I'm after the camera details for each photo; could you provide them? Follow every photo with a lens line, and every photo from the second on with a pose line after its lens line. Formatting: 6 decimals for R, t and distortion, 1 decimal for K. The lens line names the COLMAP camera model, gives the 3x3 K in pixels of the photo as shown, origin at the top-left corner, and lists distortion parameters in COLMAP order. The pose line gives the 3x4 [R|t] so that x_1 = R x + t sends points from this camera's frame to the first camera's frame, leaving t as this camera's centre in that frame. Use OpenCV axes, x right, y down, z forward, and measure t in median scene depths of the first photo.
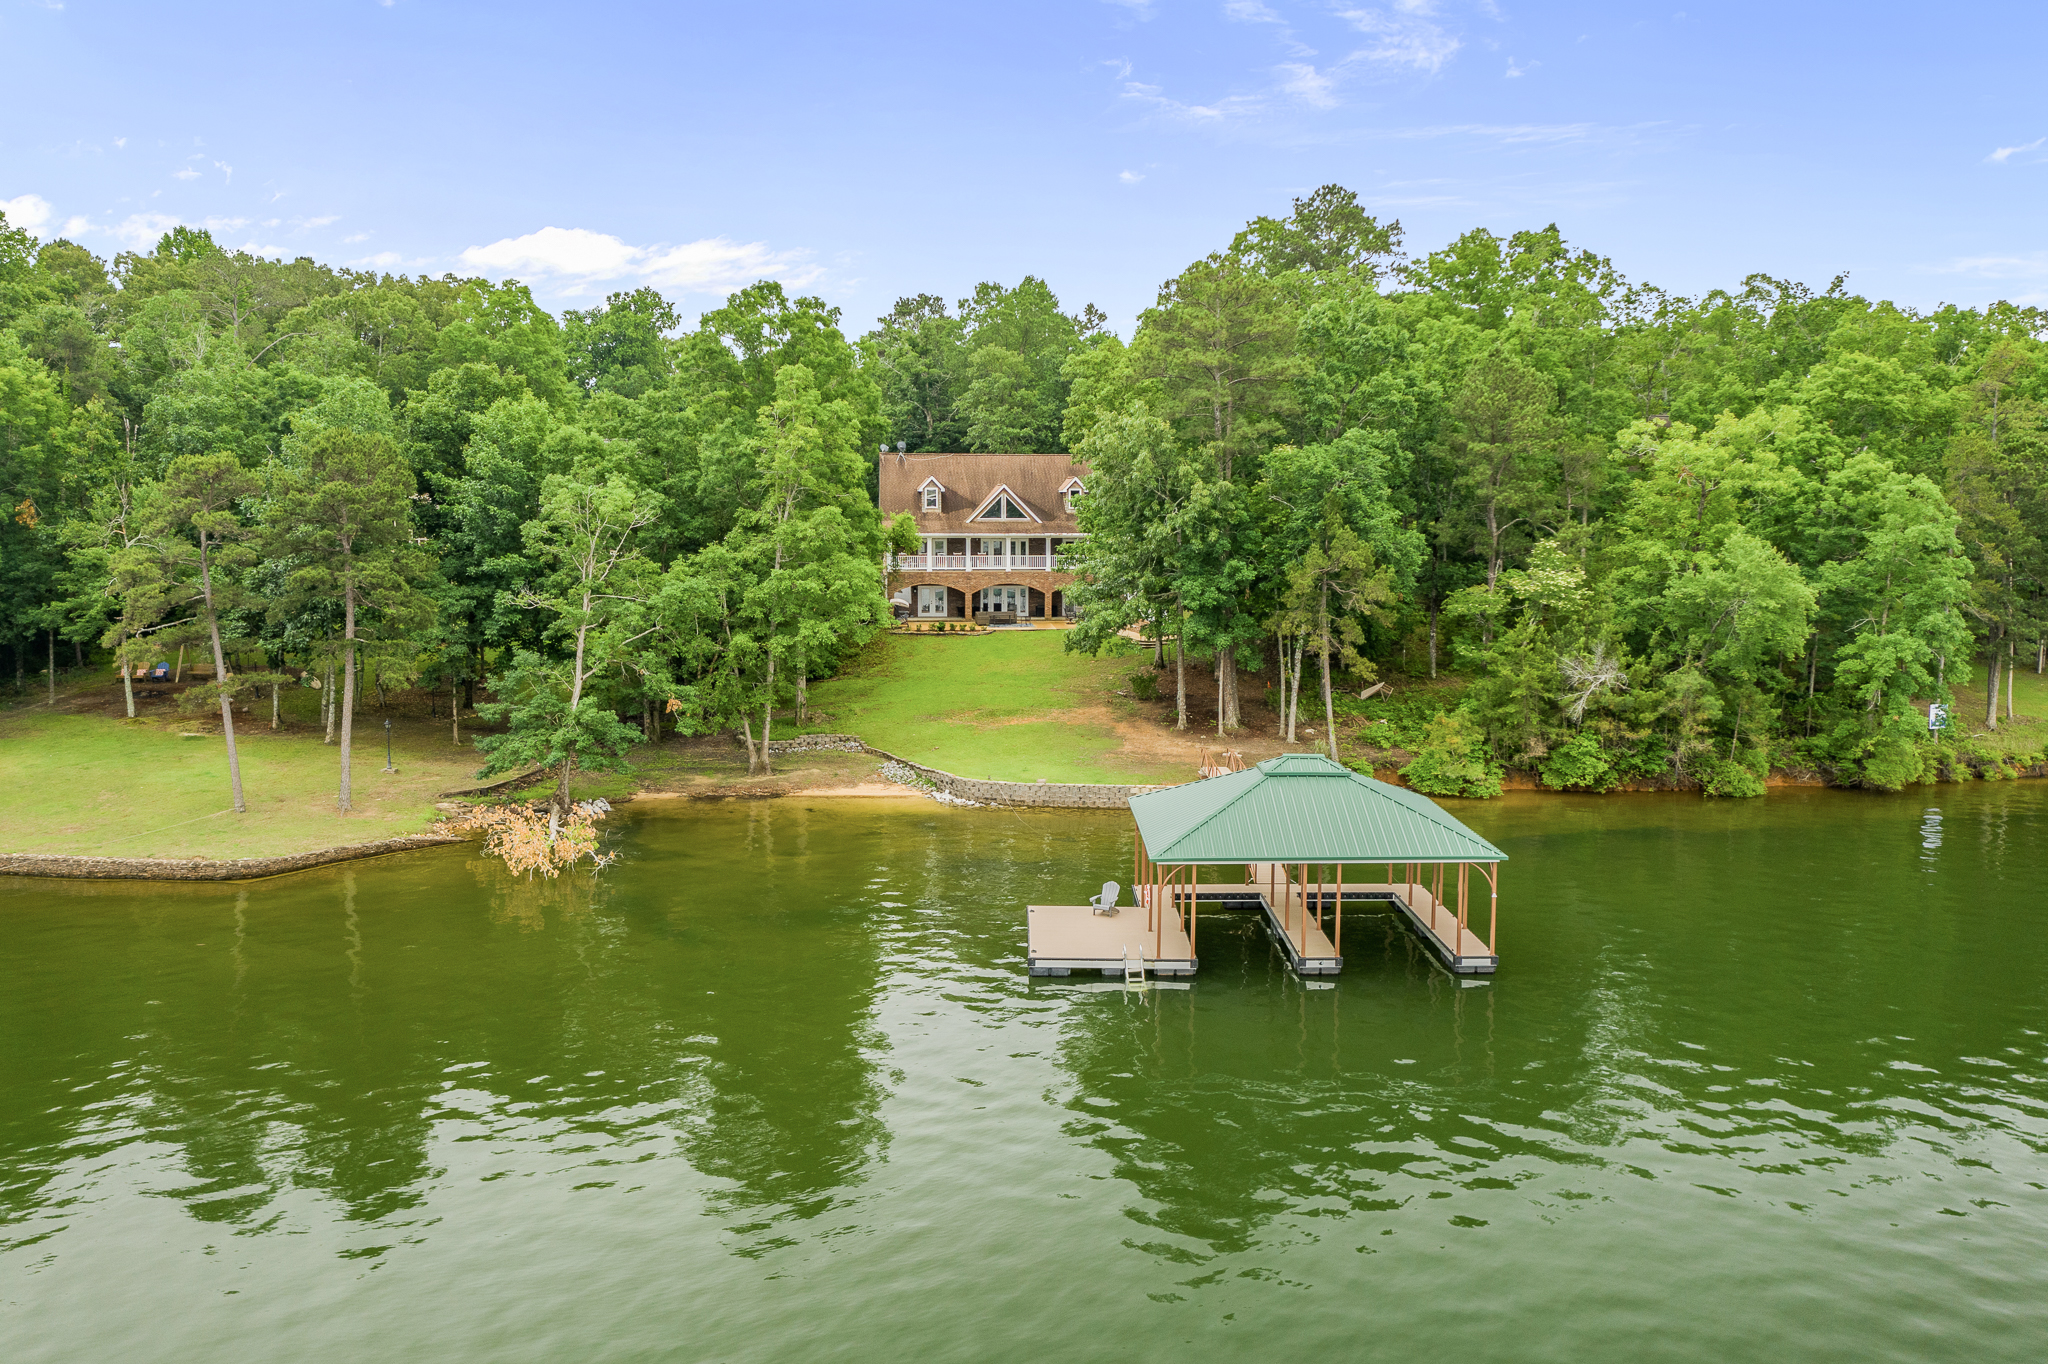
lens RADIAL K [[1872.1, 0, 1018.2], [0, 1872.1, 696.3], [0, 0, 1]] dist [-0.014299, 0.002332]
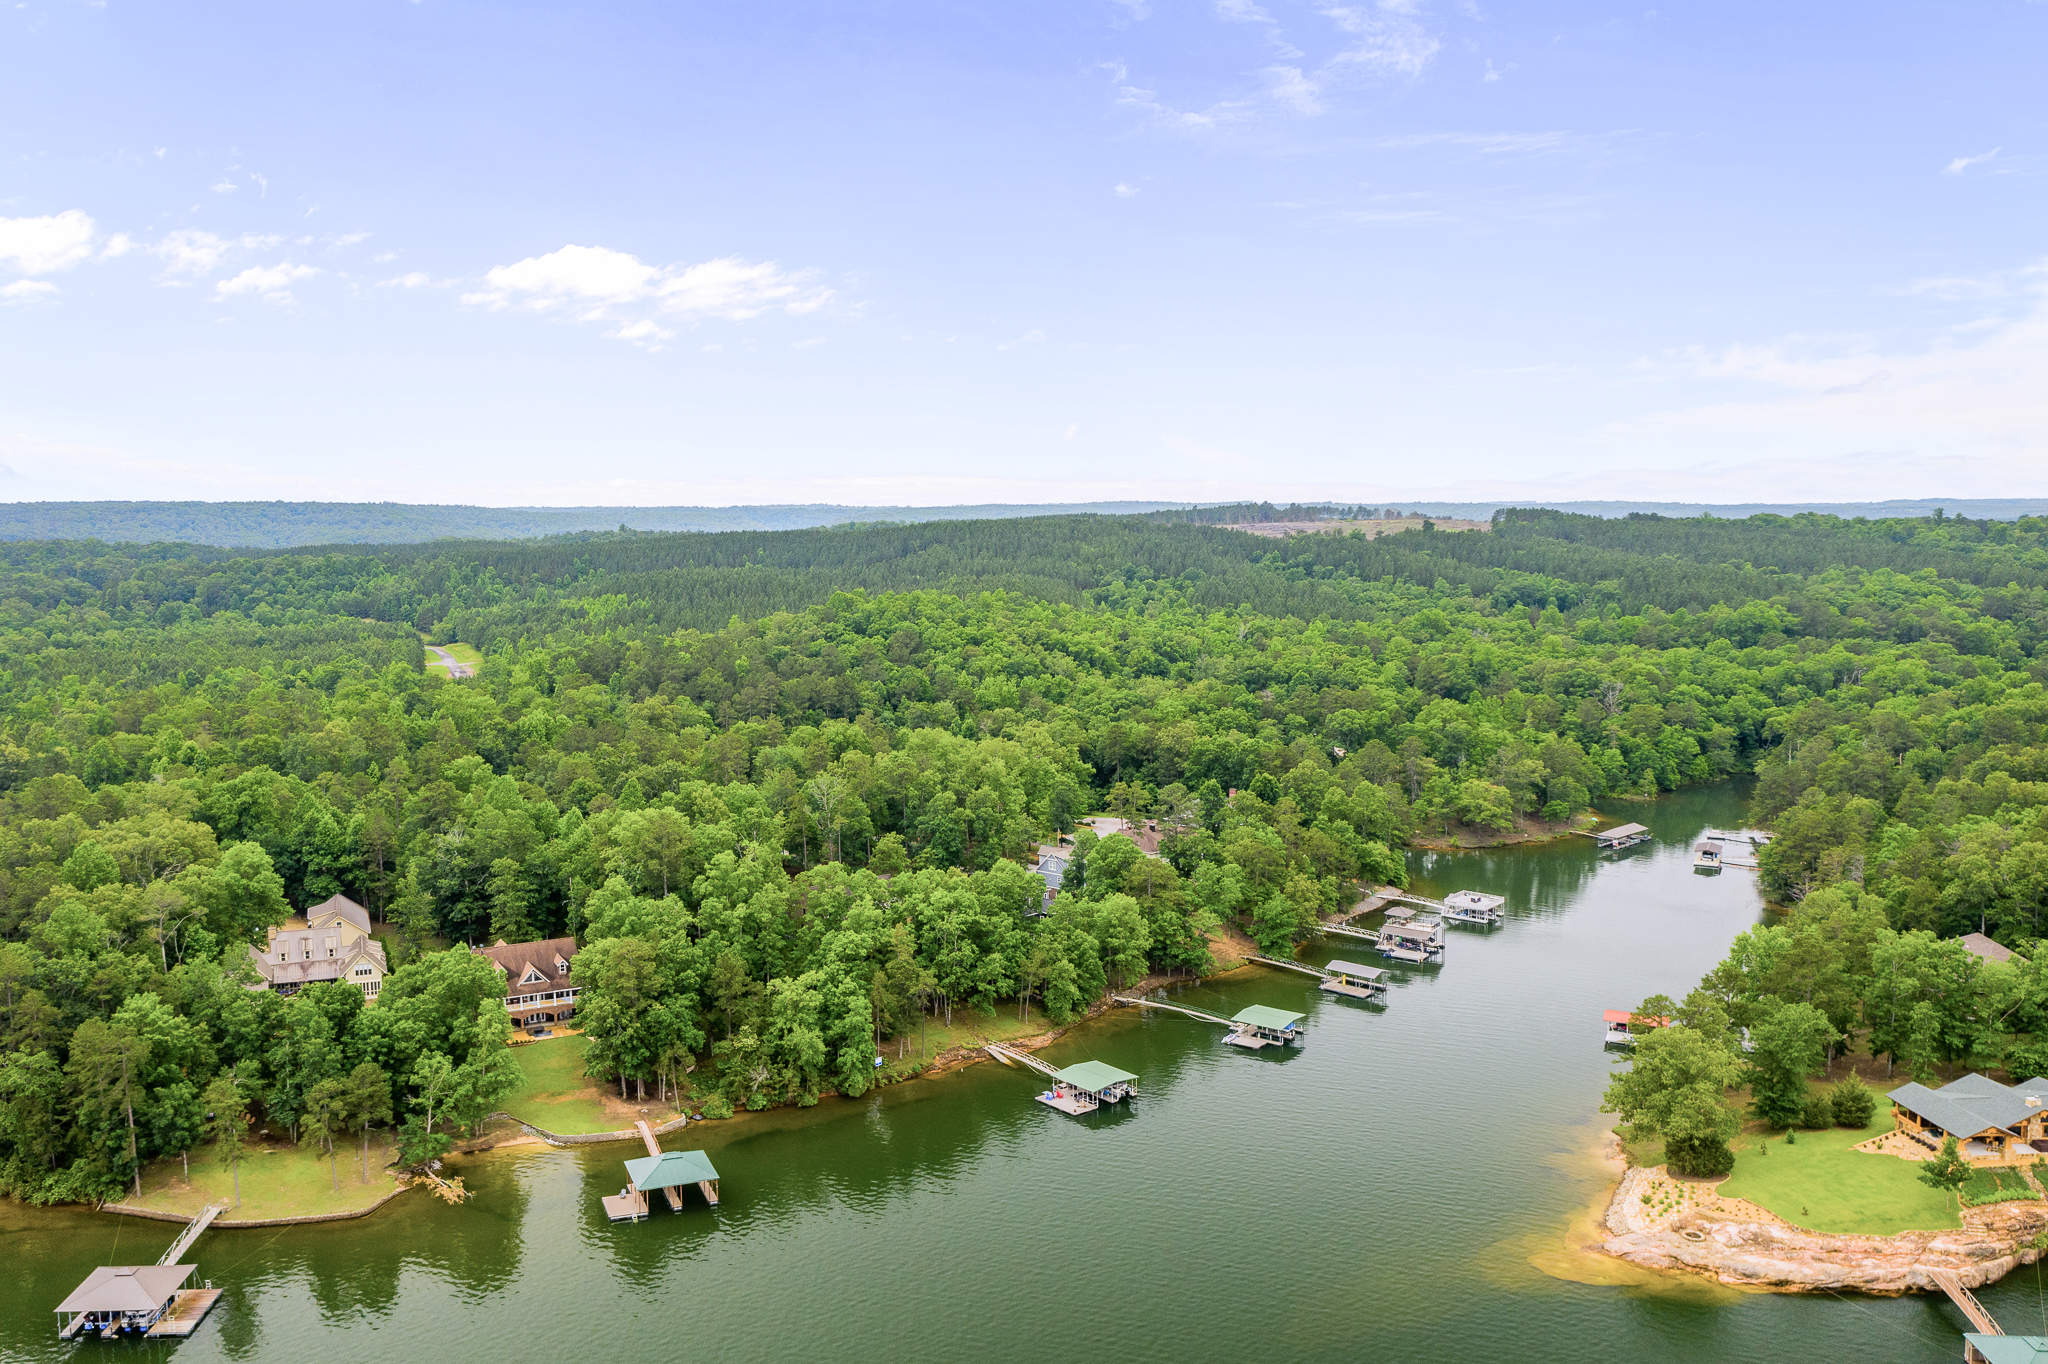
lens RADIAL K [[1872.1, 0, 1013.8], [0, 1872.1, 672.2], [0, 0, 1]] dist [-0.014299, 0.002332]
pose [[0.938466, -0.051704, 0.341479, -0.314353], [0.054178, 0.998529, 0.002295, -0.641081], [-0.341095, 0.016347, 0.939887, -2.013580]]
